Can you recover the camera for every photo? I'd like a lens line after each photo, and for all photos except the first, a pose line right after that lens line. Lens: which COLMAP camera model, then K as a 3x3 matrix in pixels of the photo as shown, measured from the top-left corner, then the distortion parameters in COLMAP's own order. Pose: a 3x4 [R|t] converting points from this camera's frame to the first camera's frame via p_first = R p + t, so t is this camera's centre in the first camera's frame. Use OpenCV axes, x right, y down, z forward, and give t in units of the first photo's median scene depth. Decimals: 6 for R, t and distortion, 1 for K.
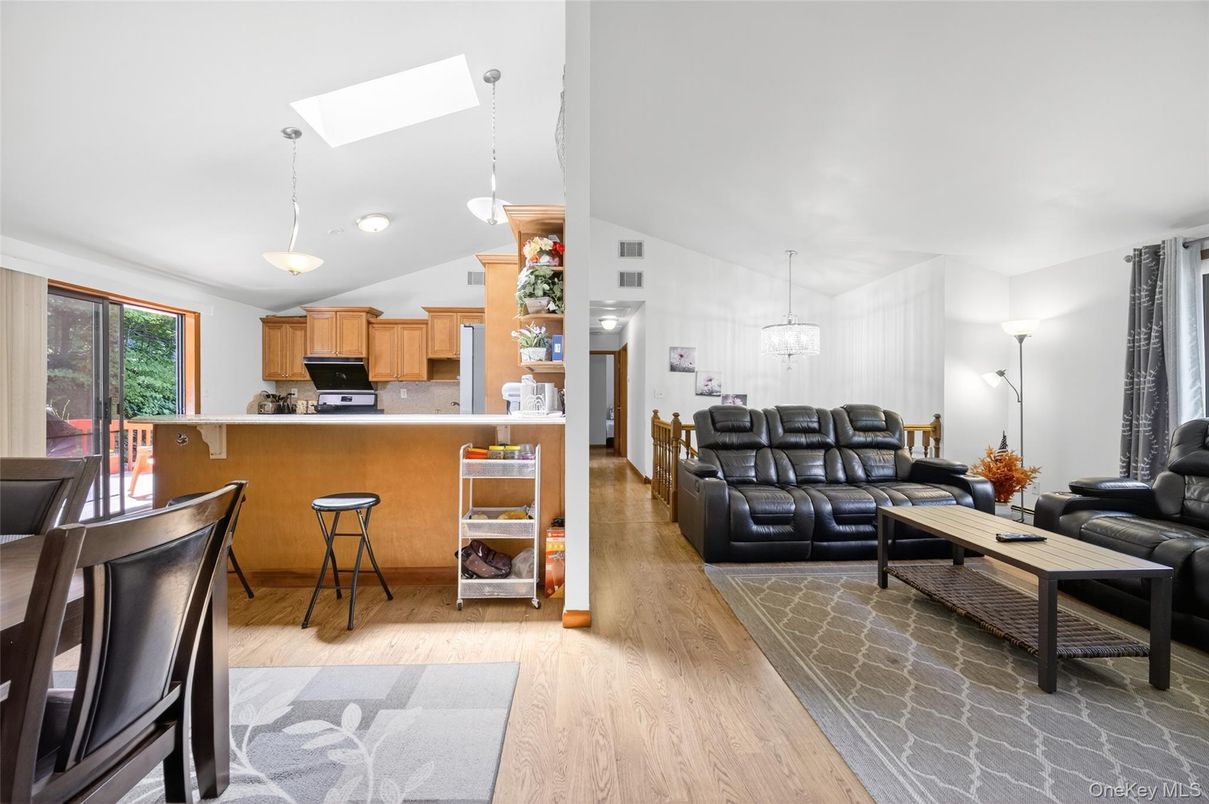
lens RADIAL K [[480.4, 0, 595.9], [0, 480.4, 397.2], [0, 0, 1]] dist [-0.004050, 0.000362]
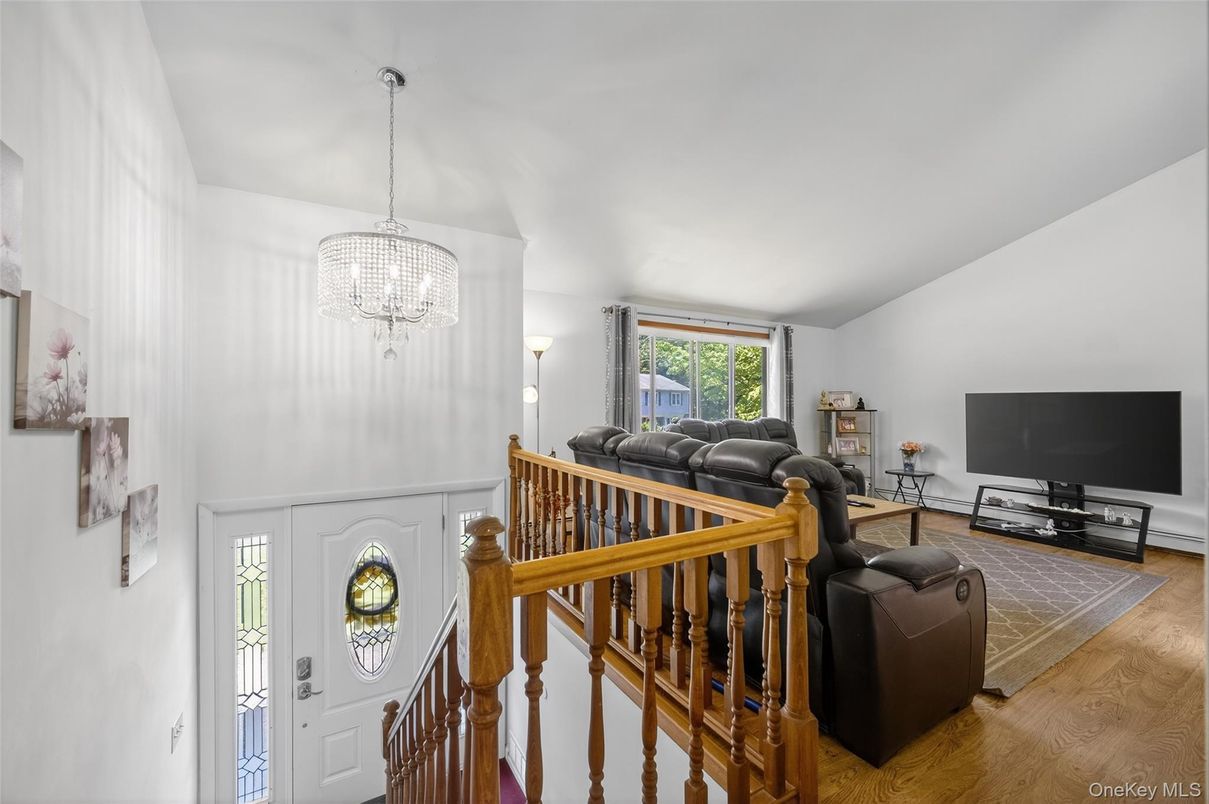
lens RADIAL K [[480.4, 0, 597.6], [0, 480.4, 403.0], [0, 0, 1]] dist [-0.004050, 0.000362]
pose [[-0.463061, -0.000249, 0.886326, -0.068475], [0.000225, 1.000000, 0.000399, -0.021850], [-0.886326, 0.000384, -0.463061, 1.411893]]
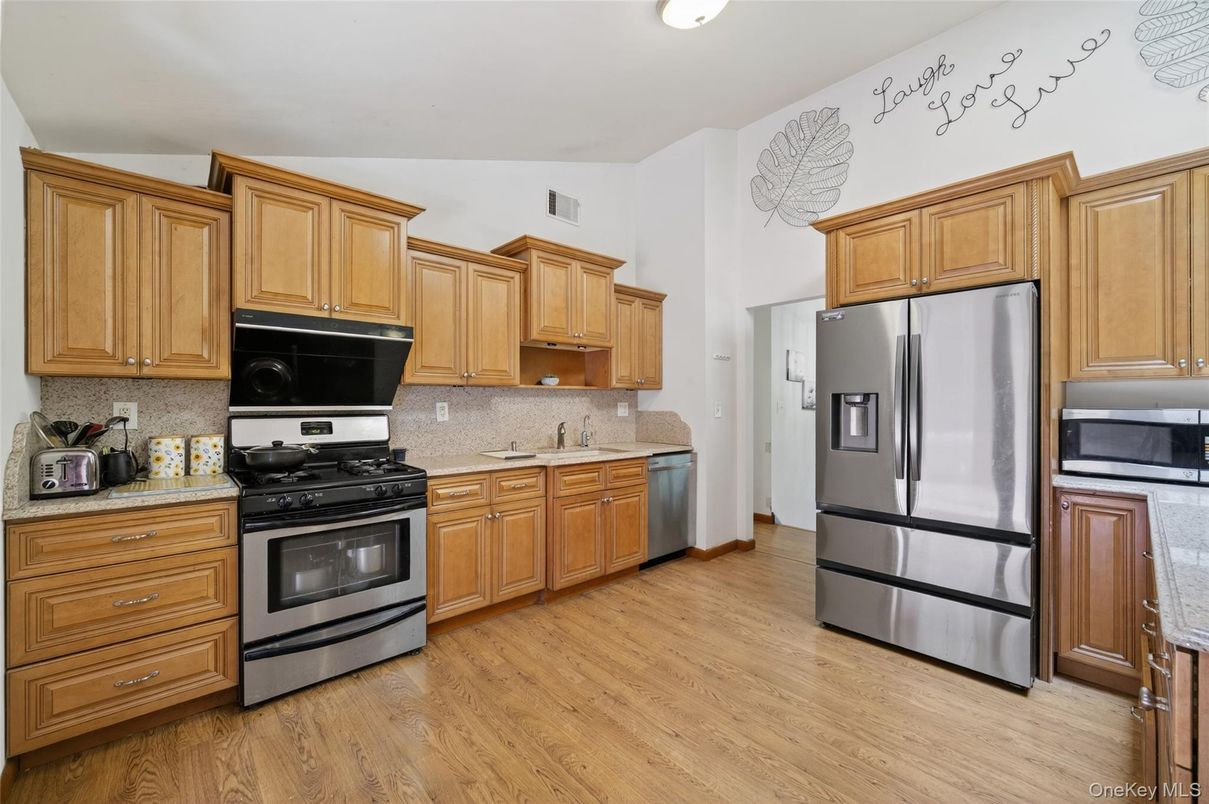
lens RADIAL K [[480.4, 0, 598.9], [0, 480.4, 401.9], [0, 0, 1]] dist [-0.004050, 0.000362]
pose [[0.778068, -0.002513, 0.628175, -0.954739], [0.004318, 0.999990, -0.001347, -0.026624], [-0.628165, 0.003760, 0.778071, 0.895514]]
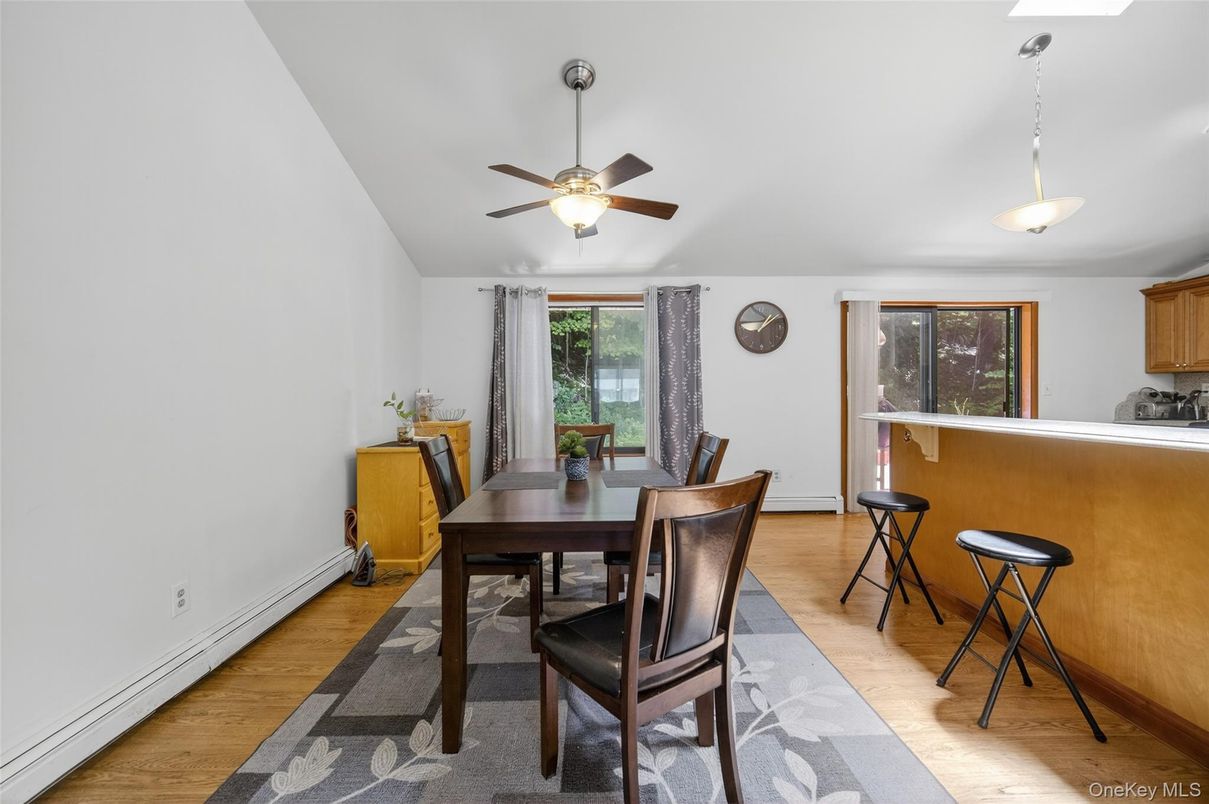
lens RADIAL K [[480.4, 0, 597.8], [0, 480.4, 402.0], [0, 0, 1]] dist [-0.004050, 0.000362]
pose [[-0.034543, 0.013764, -0.999308, 0.120850], [-0.001129, 0.999904, 0.013811, -0.000091], [0.999403, 0.001605, -0.034524, 0.275143]]
